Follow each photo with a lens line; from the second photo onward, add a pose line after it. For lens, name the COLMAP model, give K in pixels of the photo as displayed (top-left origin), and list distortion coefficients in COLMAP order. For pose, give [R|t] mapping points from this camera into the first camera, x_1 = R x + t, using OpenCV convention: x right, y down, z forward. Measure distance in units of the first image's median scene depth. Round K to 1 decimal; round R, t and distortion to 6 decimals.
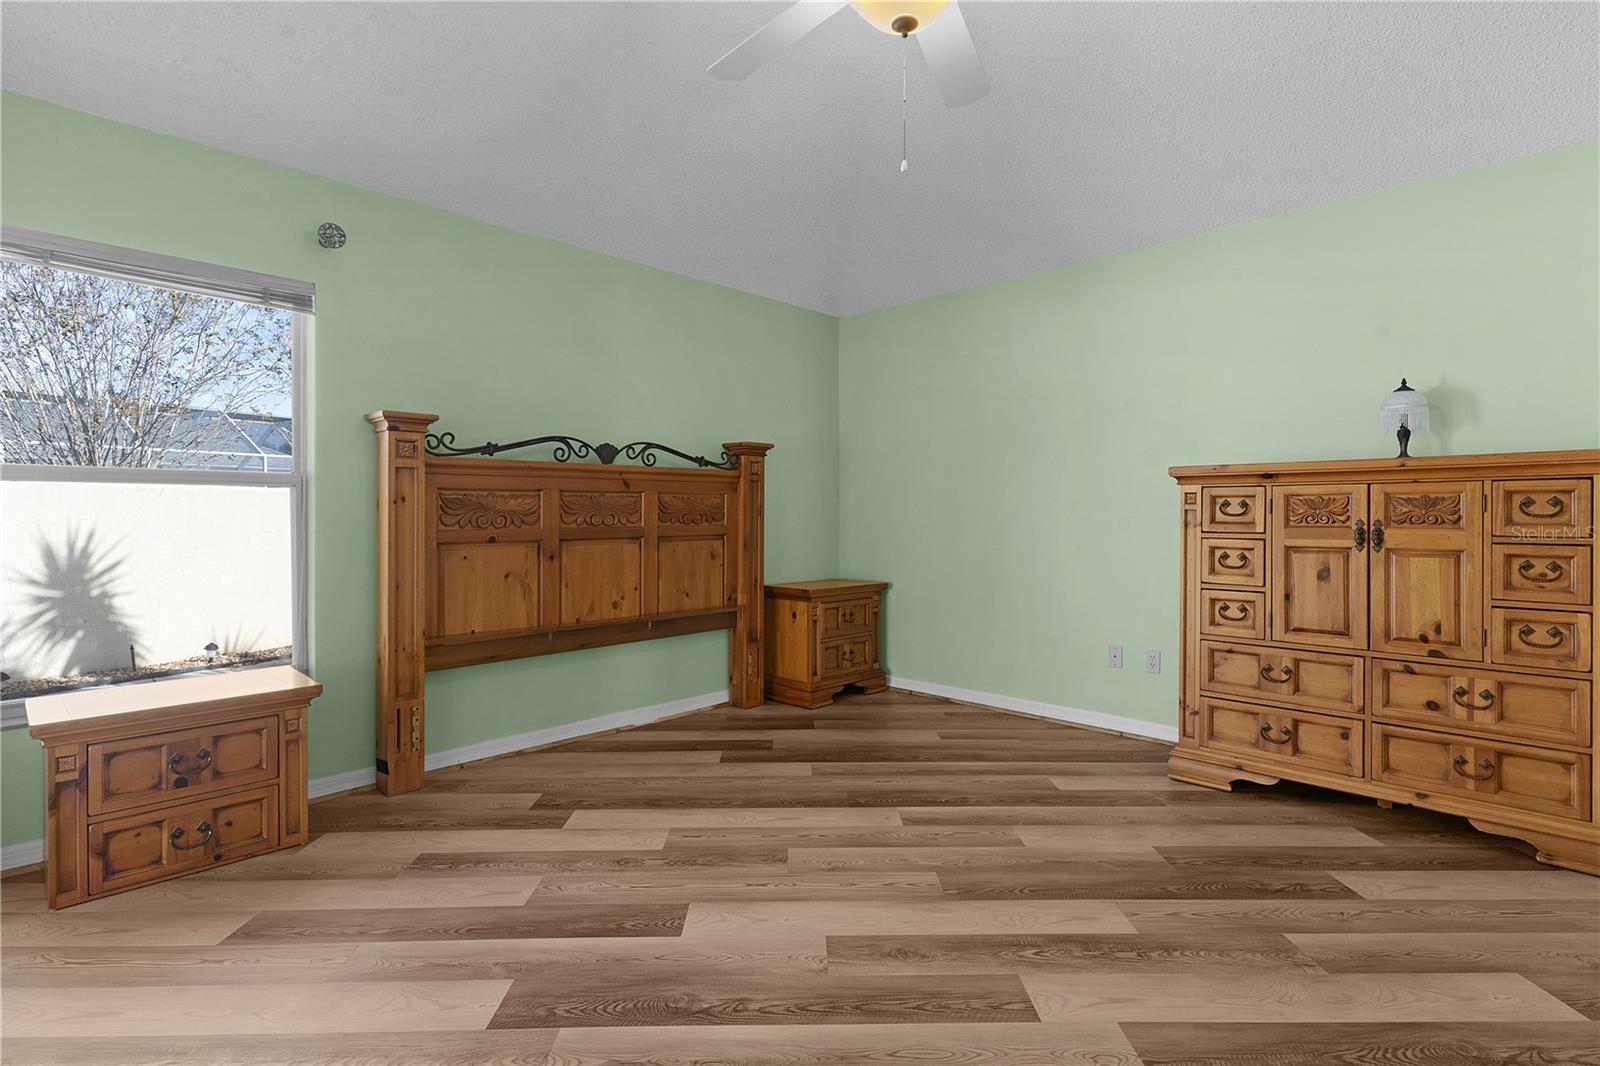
lens RADIAL K [[774.1, 0, 799.8], [0, 774.1, 518.5], [0, 0, 1]] dist [0.003016, 0.000433]
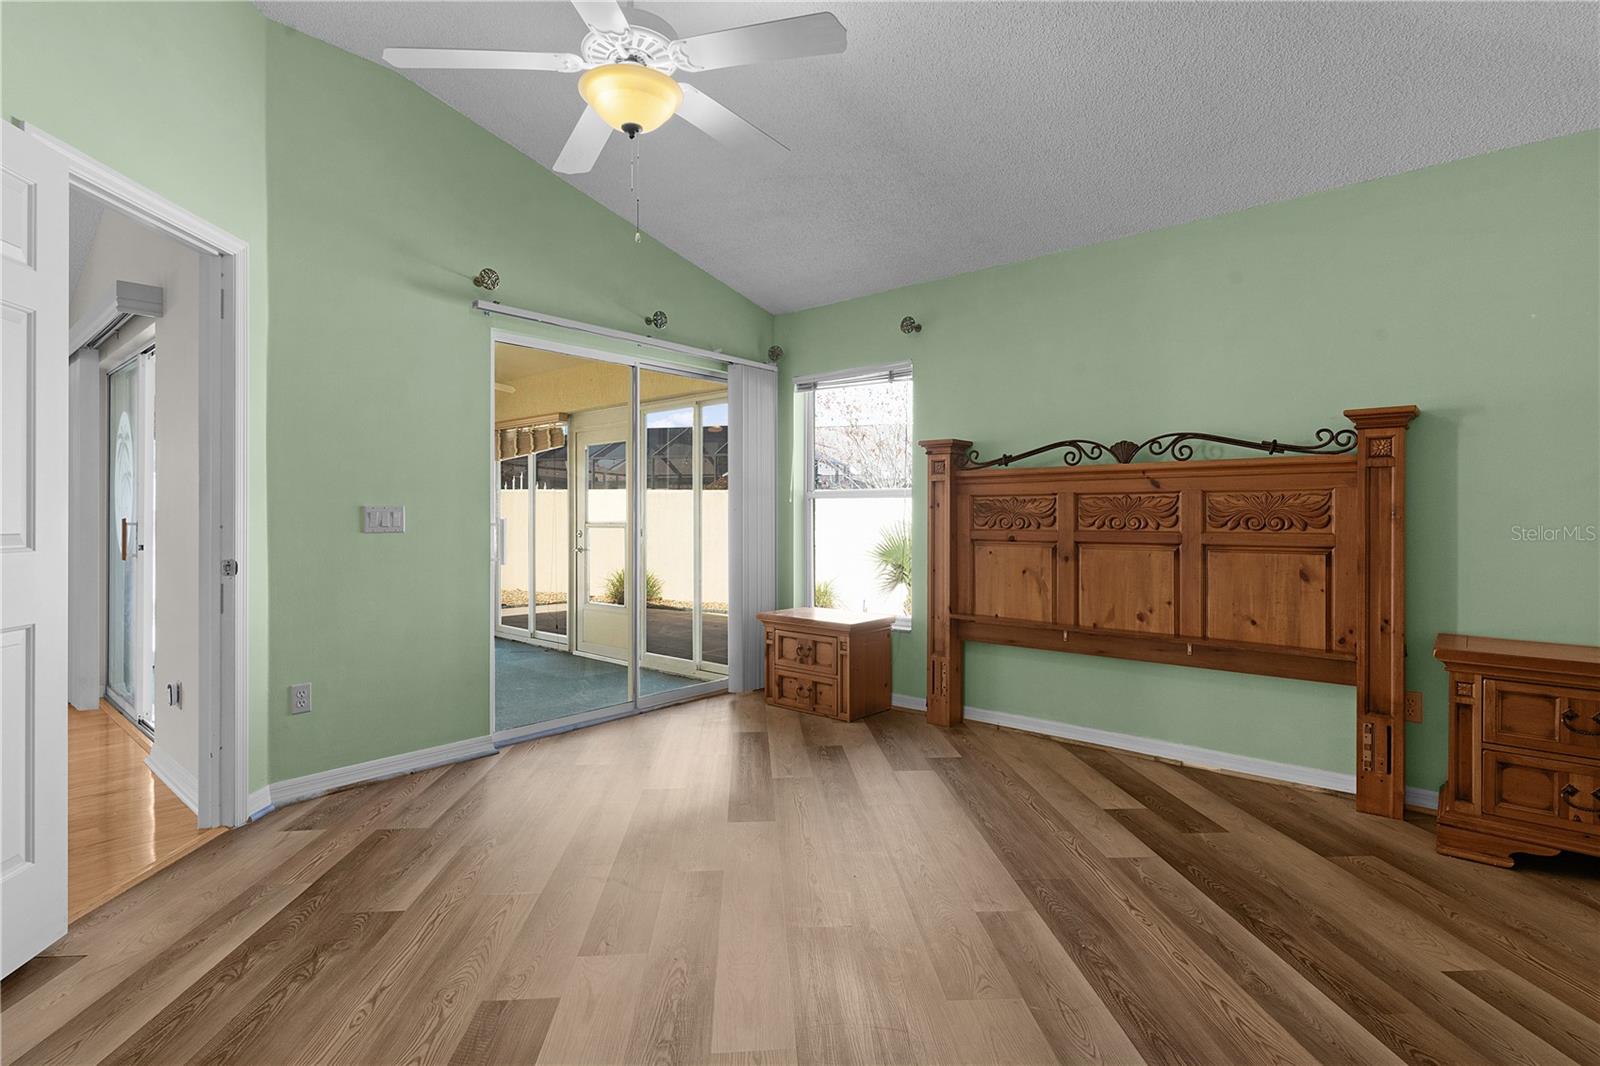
lens RADIAL K [[774.1, 0, 799.8], [0, 774.1, 518.5], [0, 0, 1]] dist [0.003016, 0.000433]
pose [[0.058783, 0.006463, -0.998250, 0.666790], [-0.007043, 0.999957, 0.006059, -0.006889], [0.998246, 0.006675, 0.058826, 0.565766]]
